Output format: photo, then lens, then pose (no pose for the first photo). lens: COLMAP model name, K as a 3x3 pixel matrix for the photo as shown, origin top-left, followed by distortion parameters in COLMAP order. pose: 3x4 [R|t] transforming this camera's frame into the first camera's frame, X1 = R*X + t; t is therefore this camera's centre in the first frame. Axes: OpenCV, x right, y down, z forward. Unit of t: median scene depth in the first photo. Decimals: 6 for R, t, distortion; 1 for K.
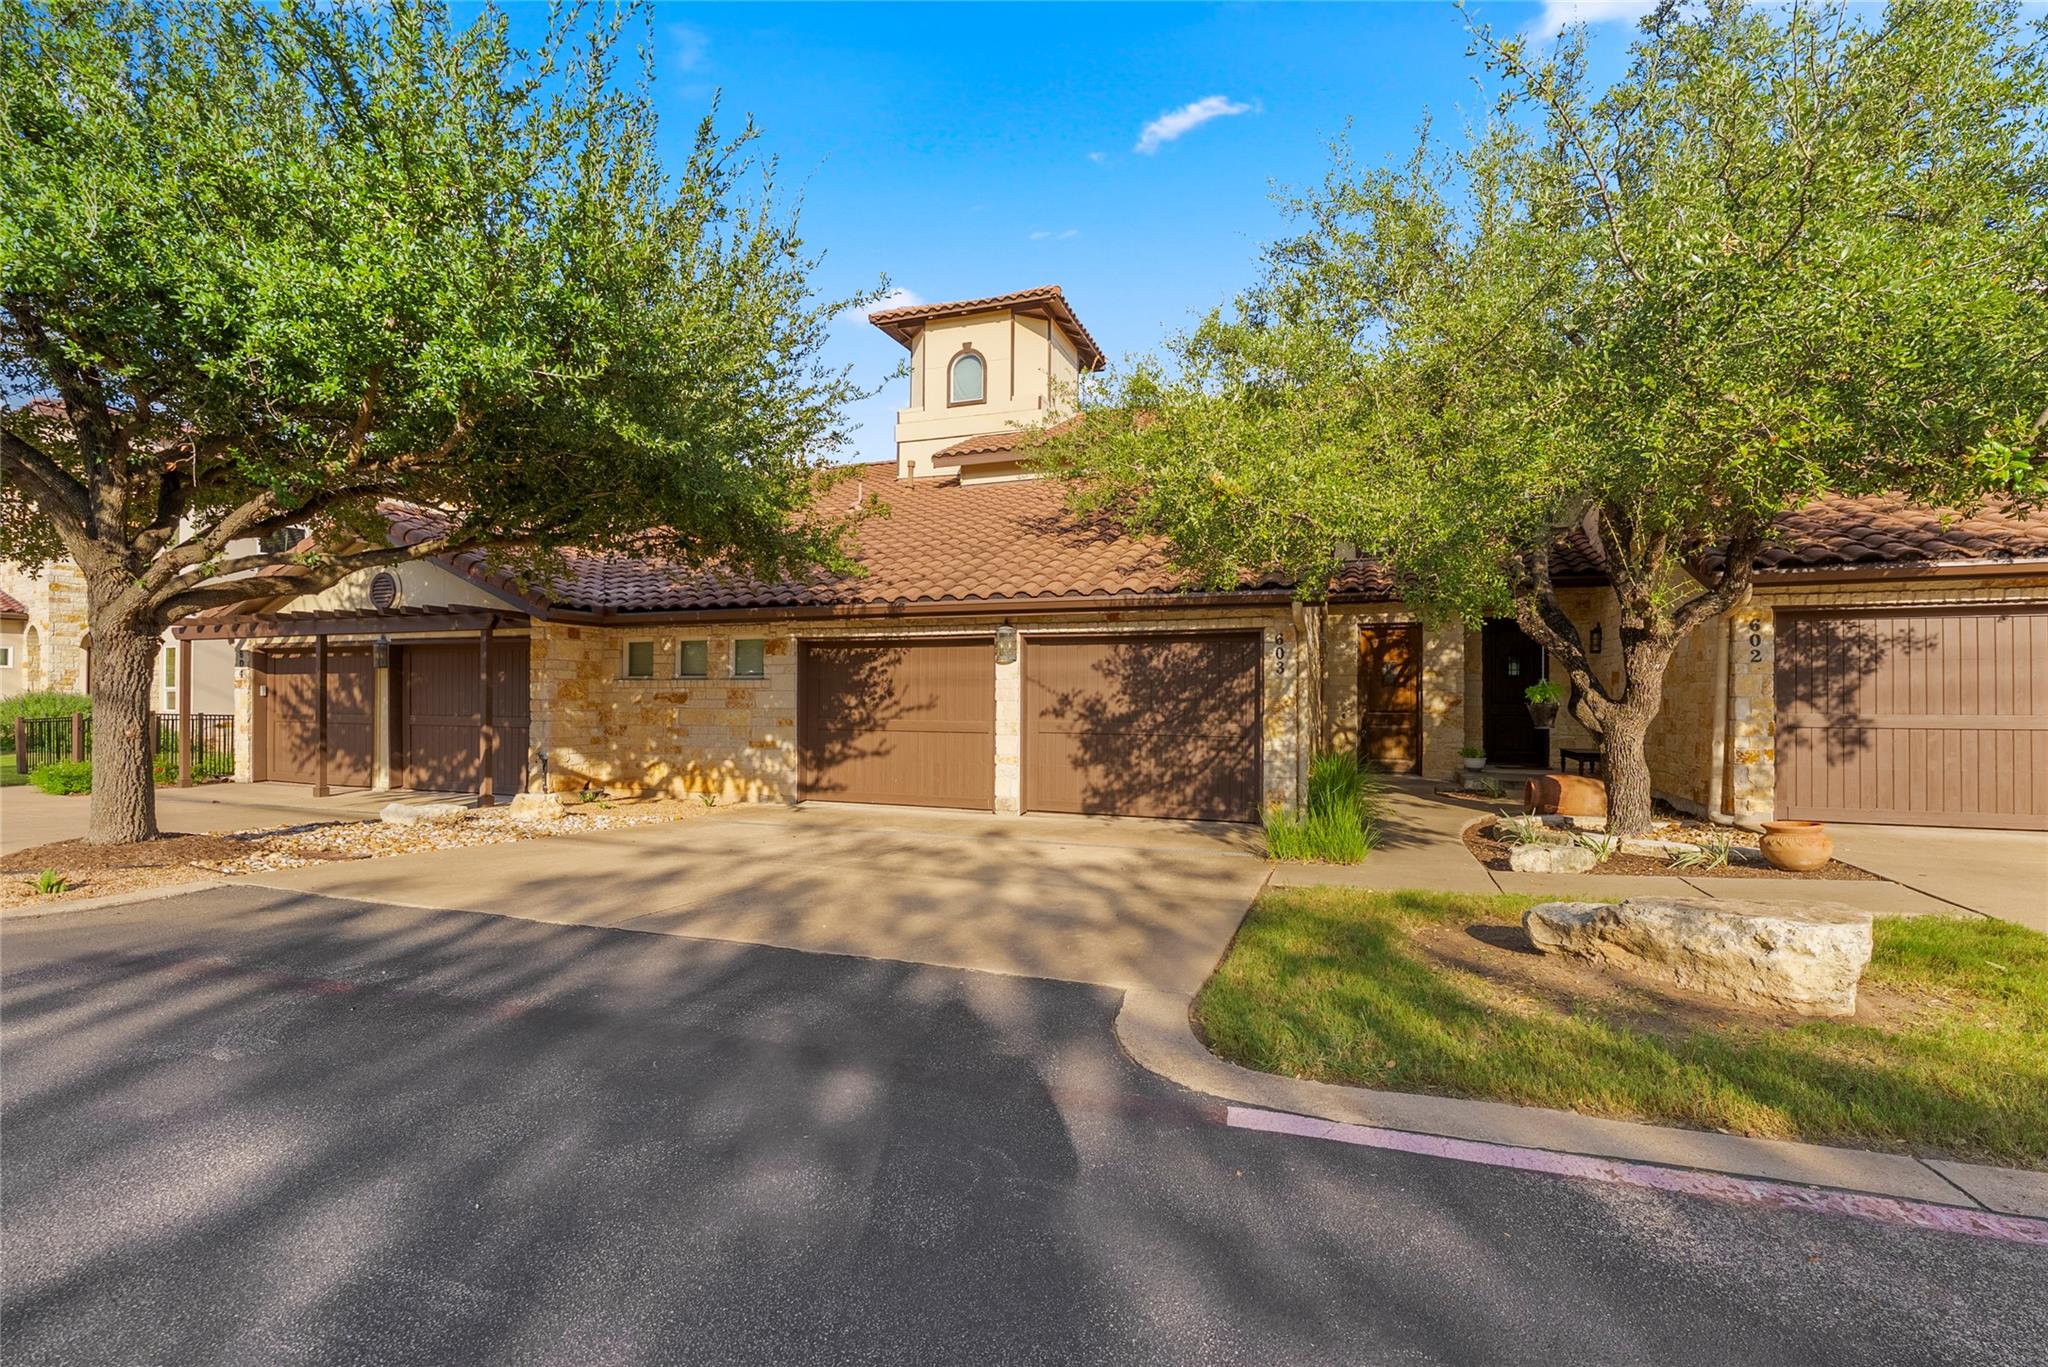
lens RADIAL K [[929.7, 0, 1024.8], [0, 929.7, 695.0], [0, 0, 1]] dist [0.001807, -0.000005]
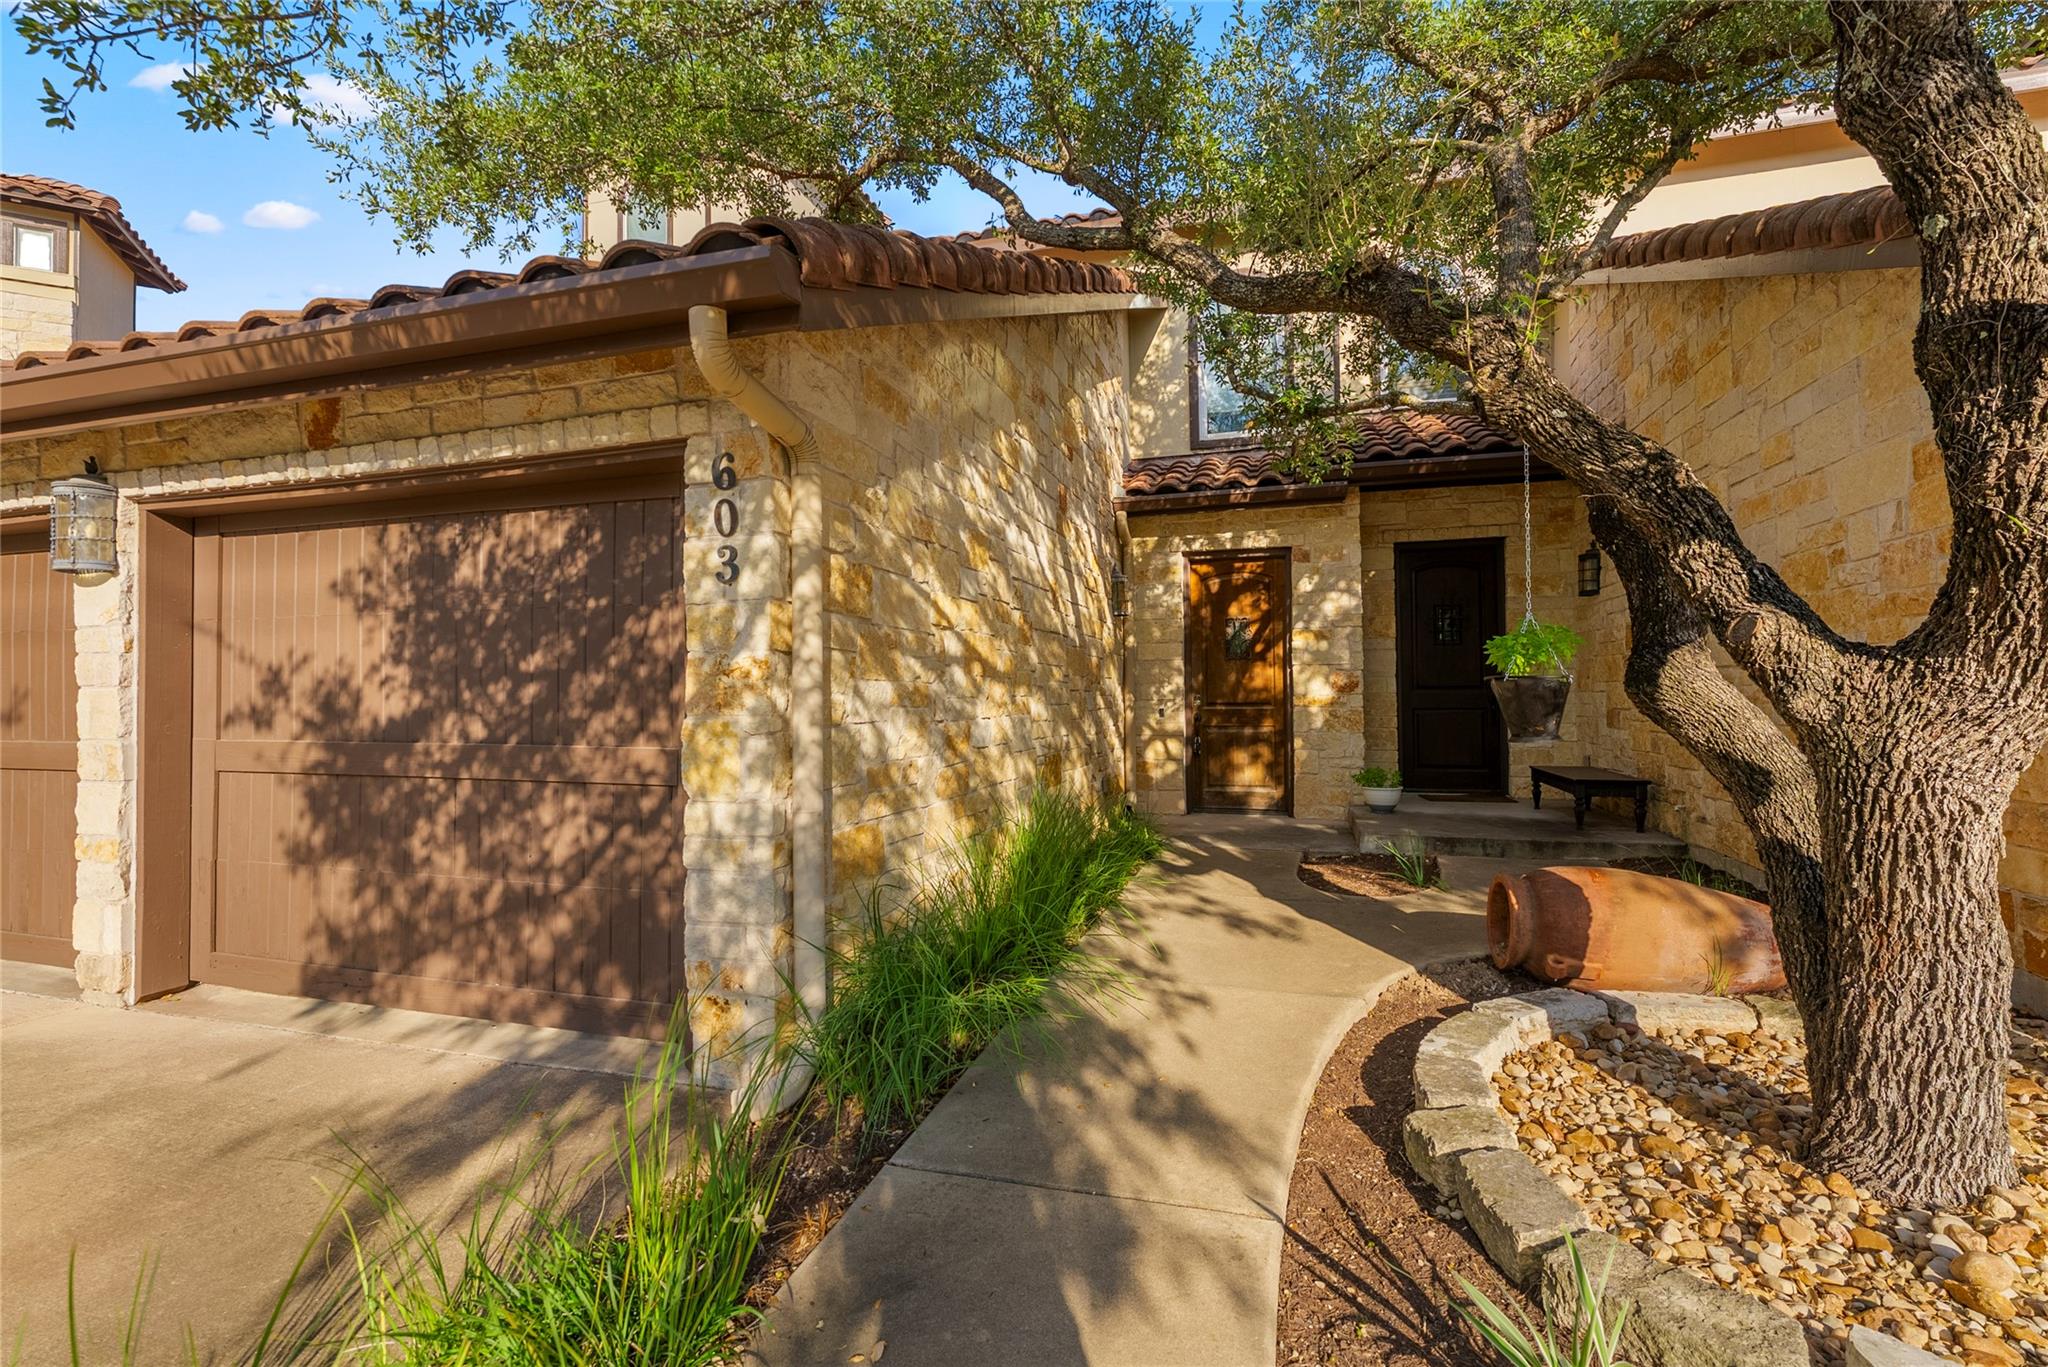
lens RADIAL K [[929.7, 0, 1022.8], [0, 929.7, 676.7], [0, 0, 1]] dist [0.001807, -0.000005]
pose [[0.997961, -0.010135, 0.063022, 0.318502], [0.011106, 0.999825, -0.015077, 0.012376], [-0.062858, 0.015746, 0.997898, 0.621358]]
